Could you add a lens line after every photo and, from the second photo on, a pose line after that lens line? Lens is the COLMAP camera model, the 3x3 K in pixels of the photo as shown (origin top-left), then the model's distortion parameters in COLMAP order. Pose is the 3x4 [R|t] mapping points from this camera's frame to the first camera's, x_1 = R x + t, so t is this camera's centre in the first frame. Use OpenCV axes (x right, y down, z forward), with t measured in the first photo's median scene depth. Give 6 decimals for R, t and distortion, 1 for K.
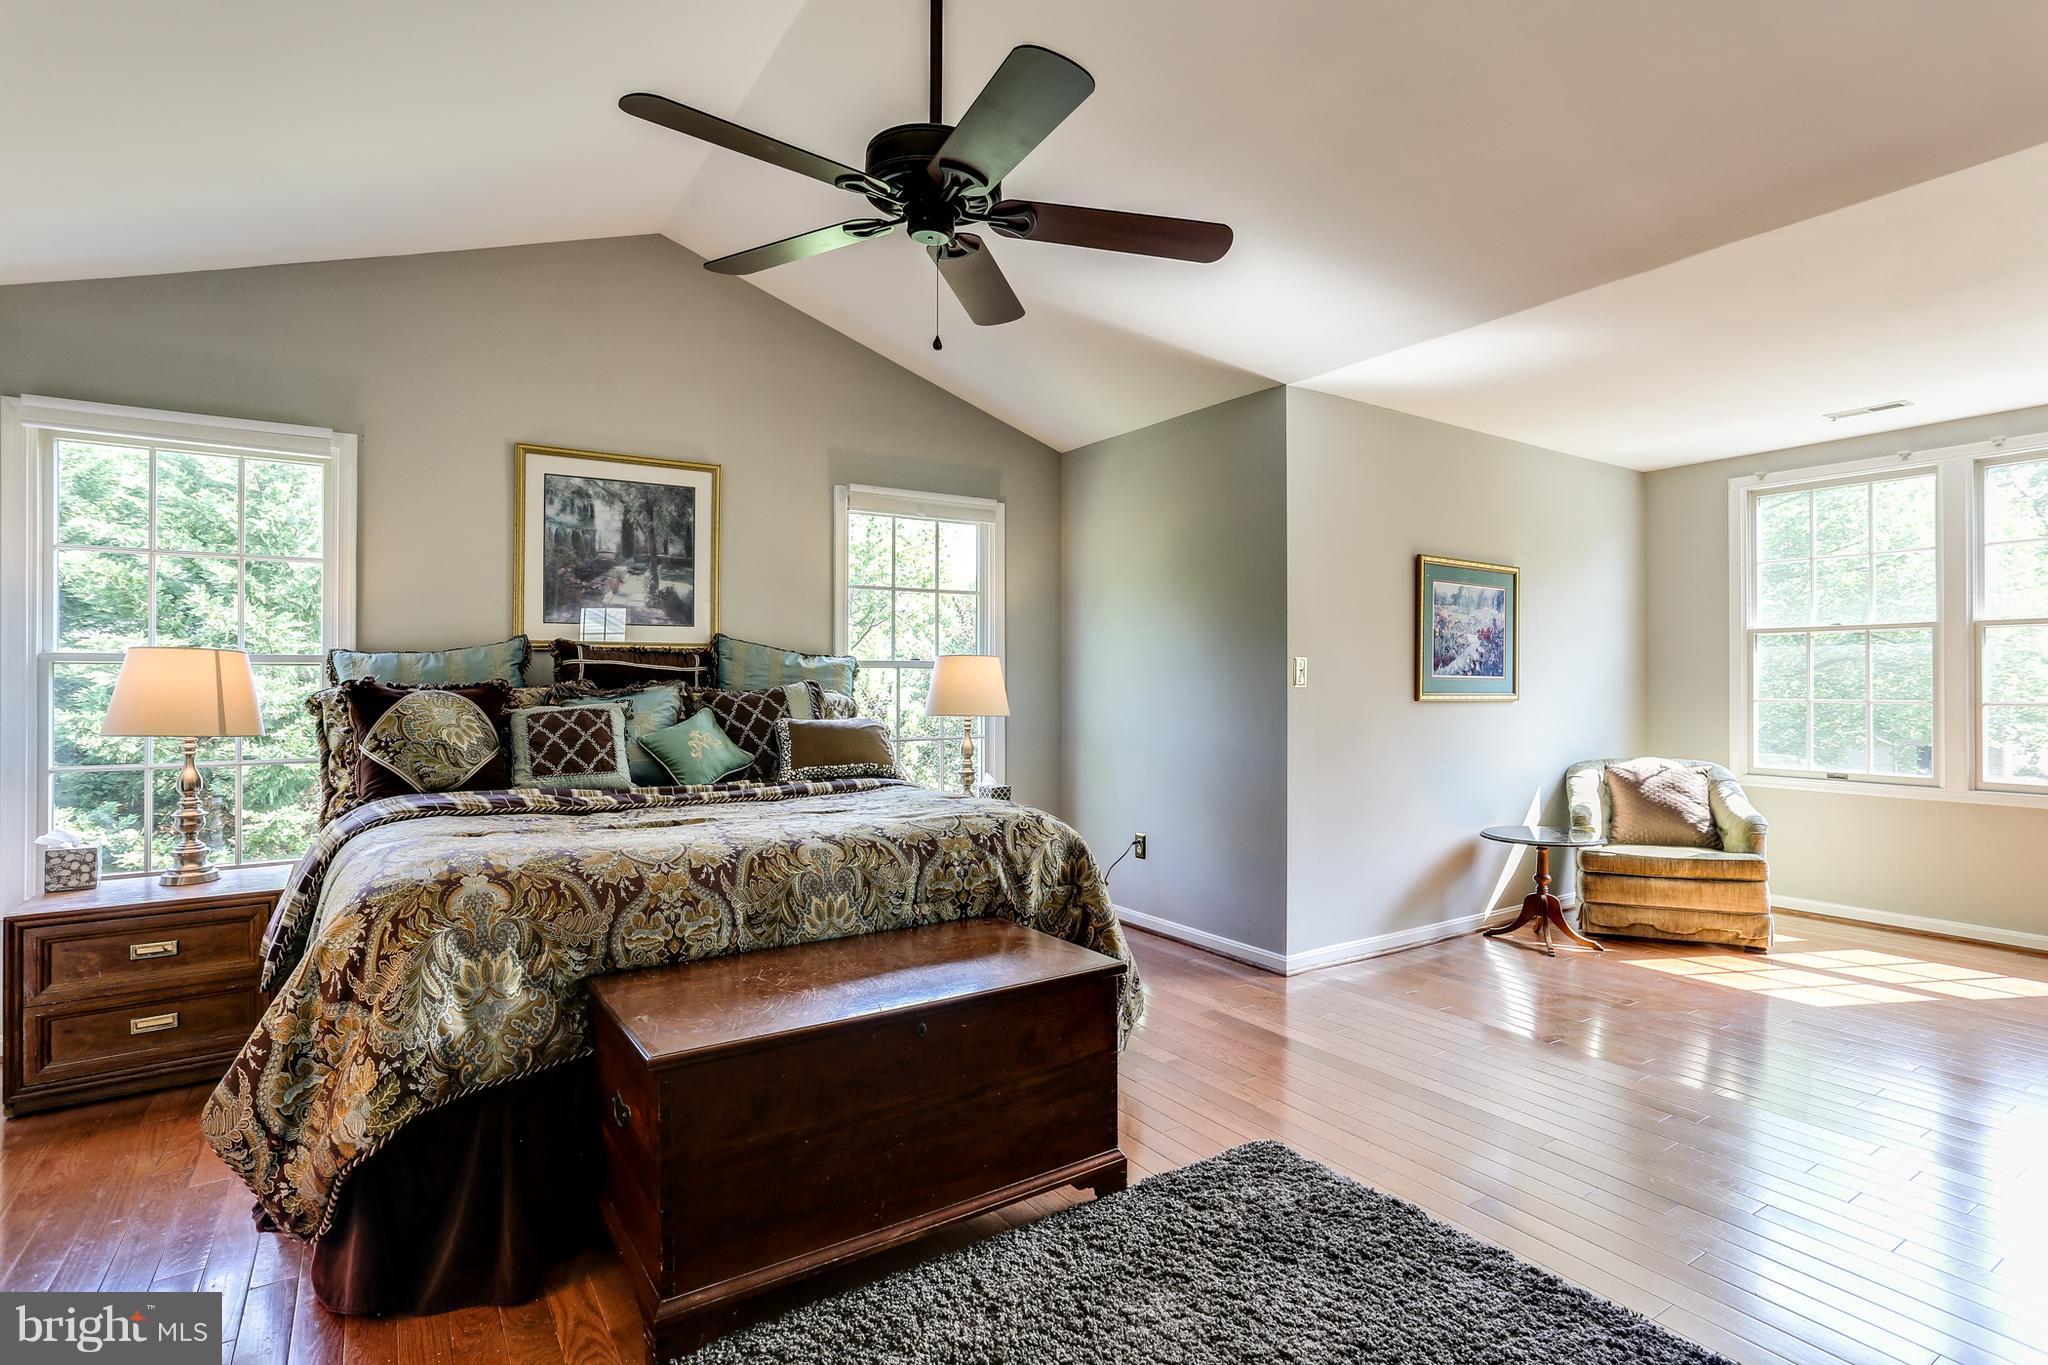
lens RADIAL K [[1011.2, 0, 1024.0], [0, 1011.2, 682.5], [0, 0, 1]] dist [-0.020968, 0.022546]
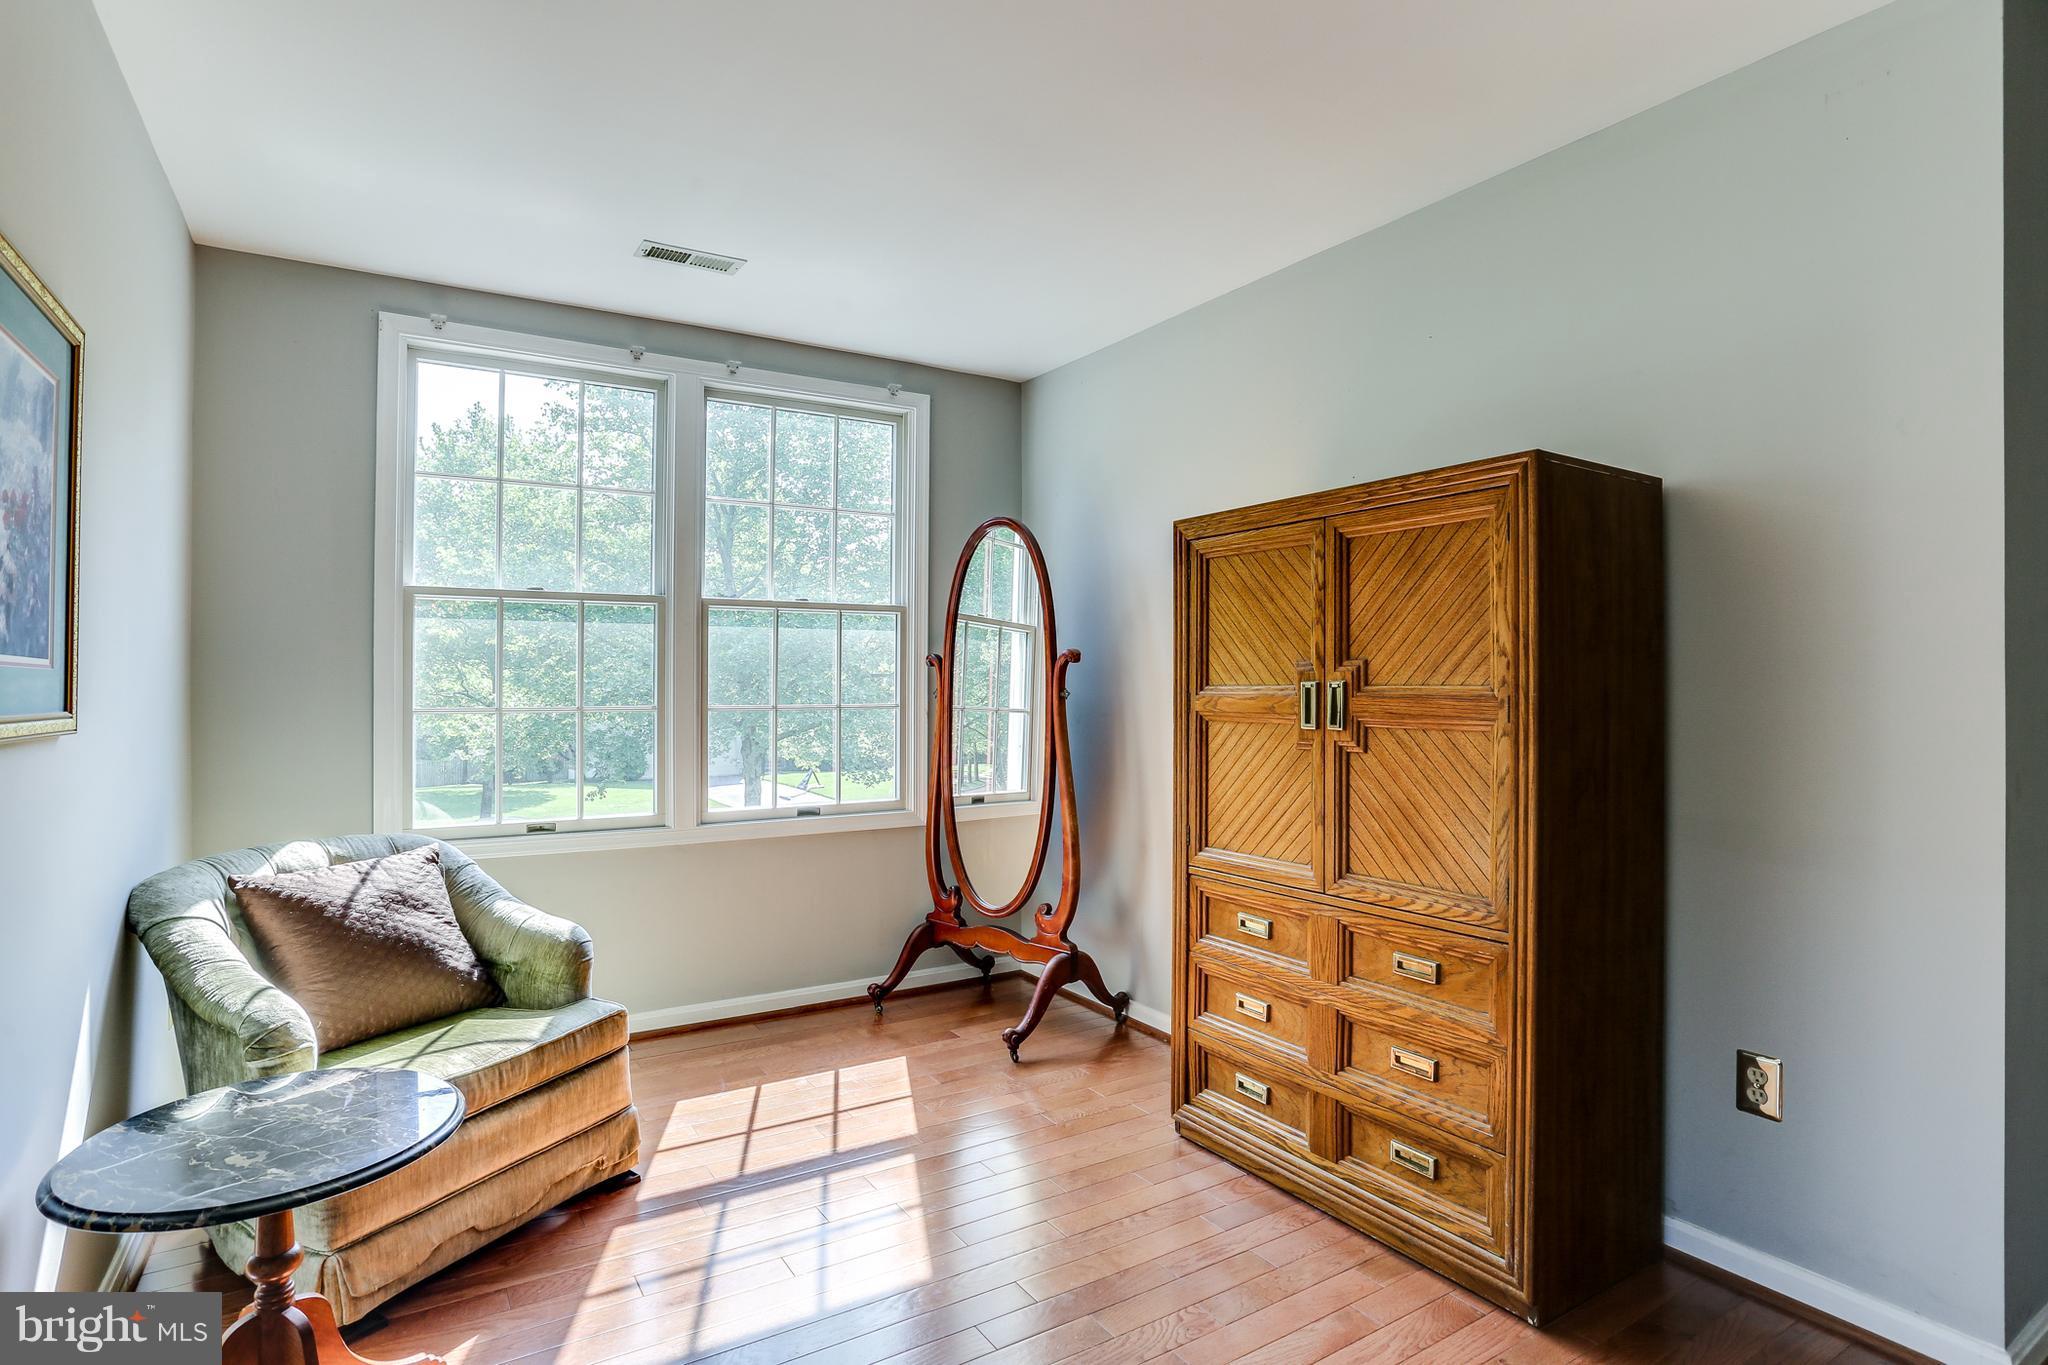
lens RADIAL K [[1011.2, 0, 1024.0], [0, 1011.2, 682.5], [0, 0, 1]] dist [-0.020968, 0.022546]
pose [[0.036032, -0.002652, 0.999347, 0.182523], [-0.002388, 0.999993, 0.002740, -0.000412], [-0.999348, -0.002485, 0.036026, 0.699740]]
